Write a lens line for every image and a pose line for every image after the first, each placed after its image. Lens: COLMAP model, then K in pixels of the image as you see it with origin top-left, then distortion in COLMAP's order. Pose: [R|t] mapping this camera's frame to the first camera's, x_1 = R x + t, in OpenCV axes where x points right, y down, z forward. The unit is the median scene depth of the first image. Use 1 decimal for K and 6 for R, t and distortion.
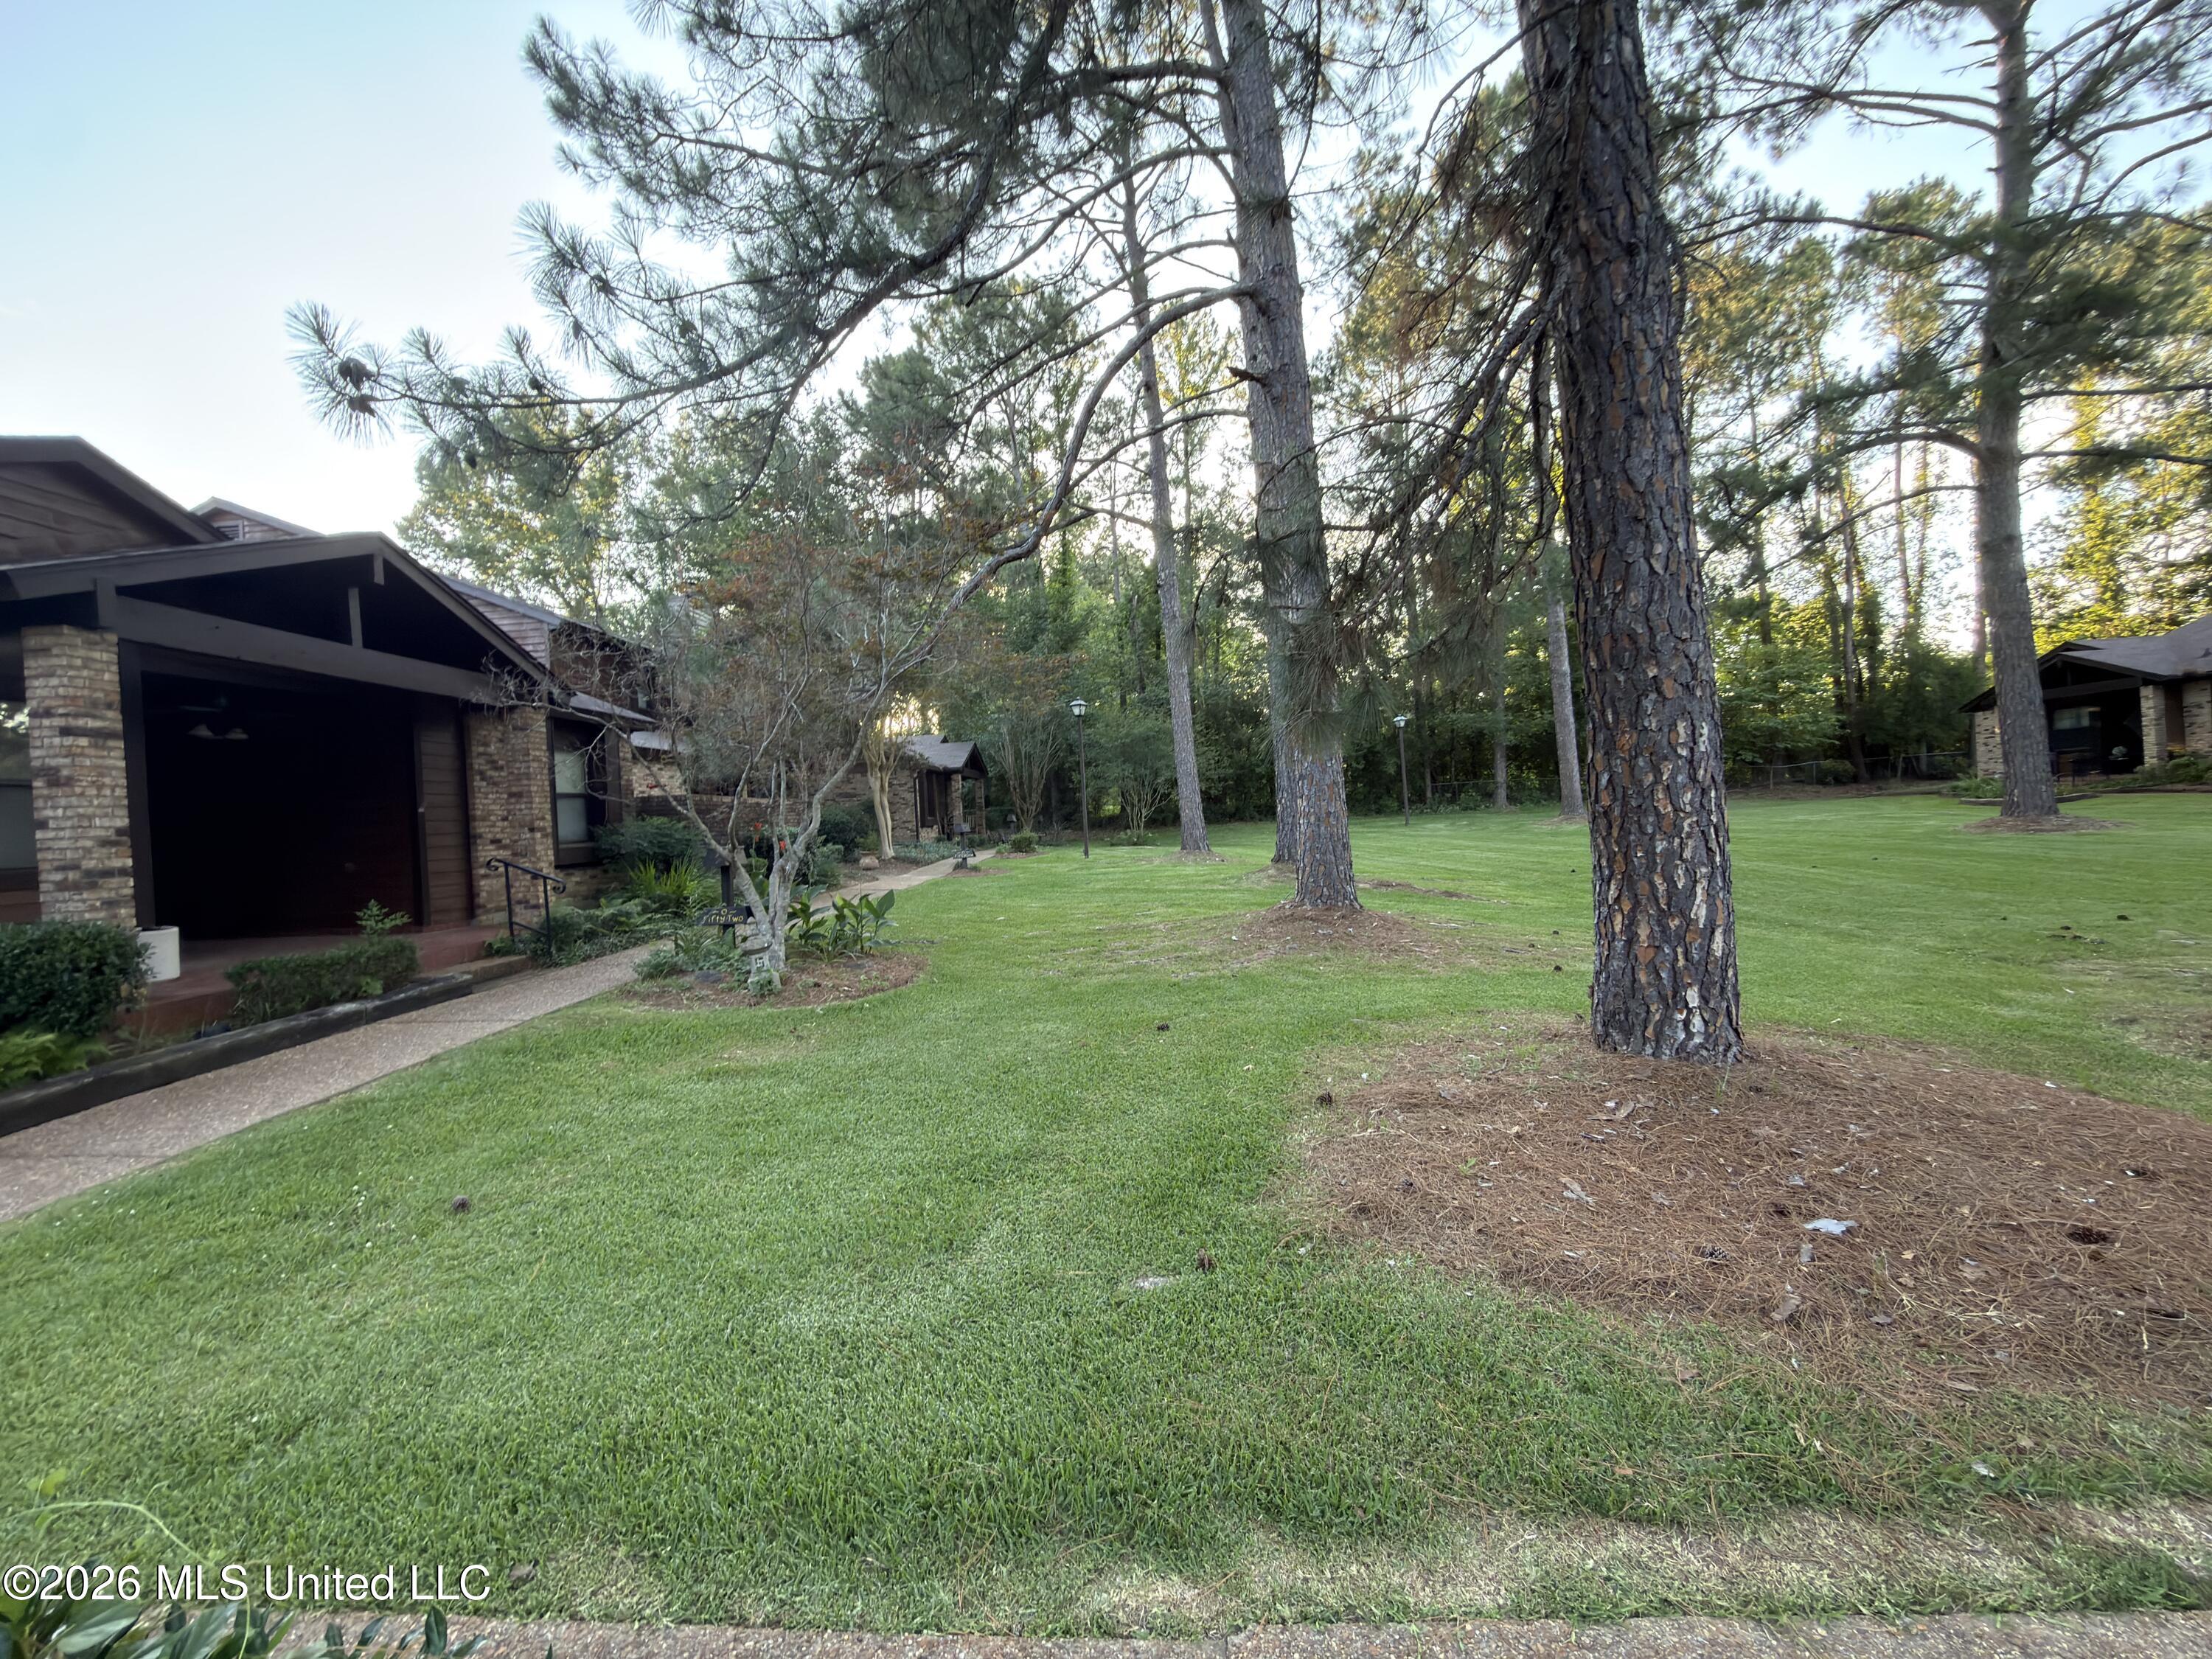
lens RADIAL K [[882.7, 0, 1106.4], [0, 882.7, 825.8], [0, 0, 1]] dist [-0.001482, -0.000014]
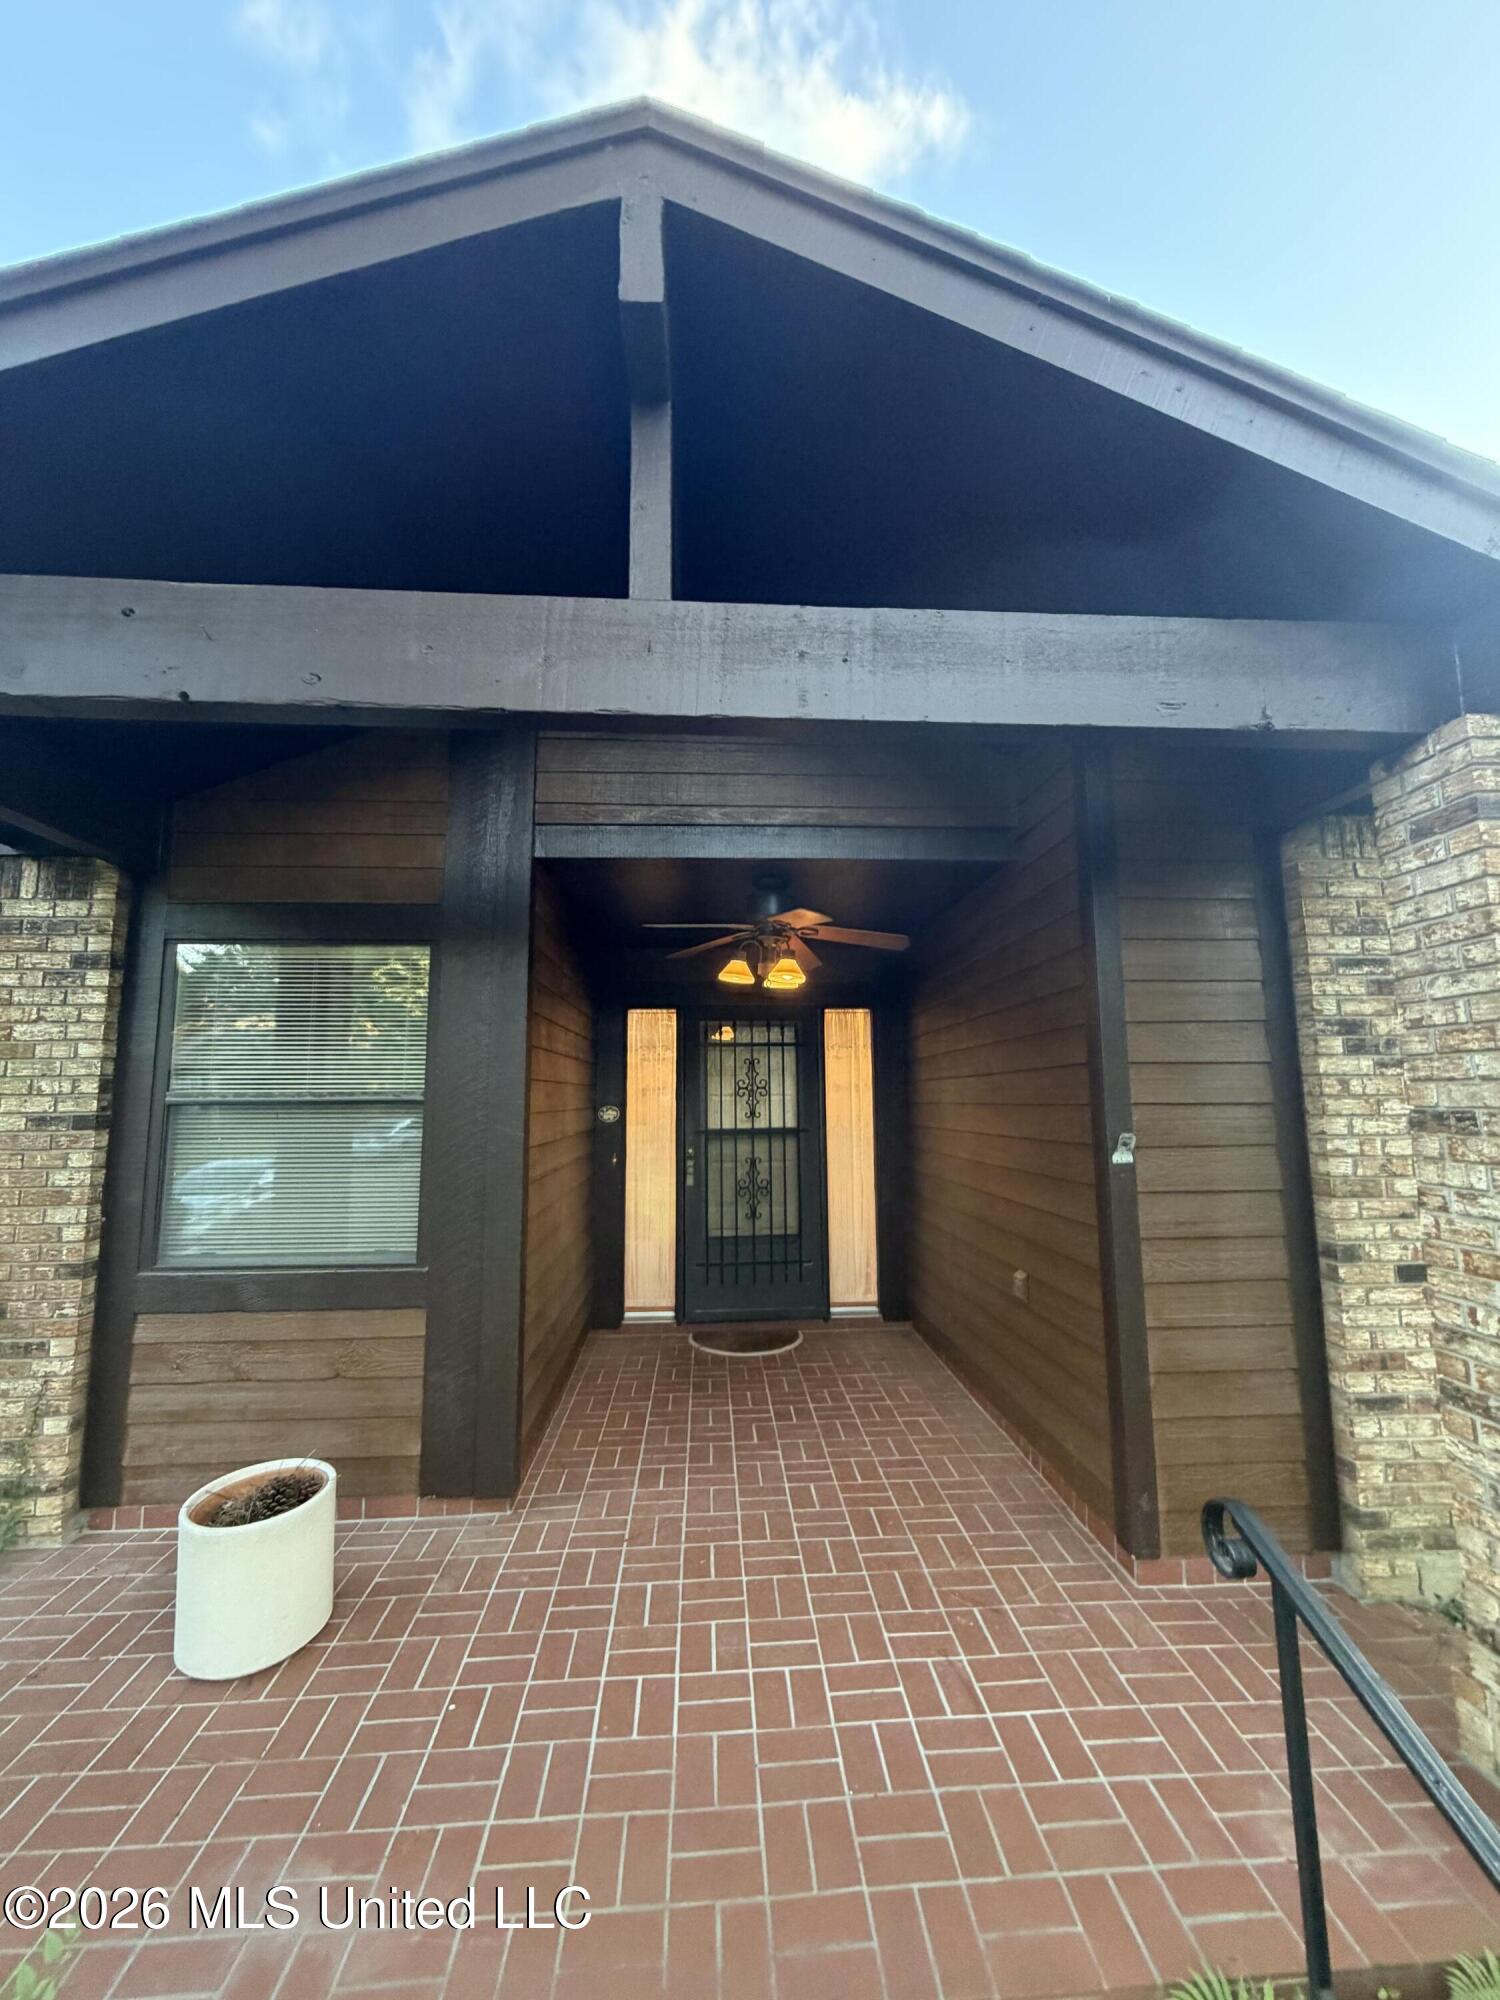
lens RADIAL K [[798.1, 0, 750.0], [0, 798.1, 1000.0], [0, 0, 1]] dist [-0.001482, -0.000014]
pose [[0.111532, -0.086104, -0.990024, -0.492447], [-0.016465, 0.995942, -0.088474, -0.044559], [0.993624, 0.026168, 0.109662, 0.811867]]
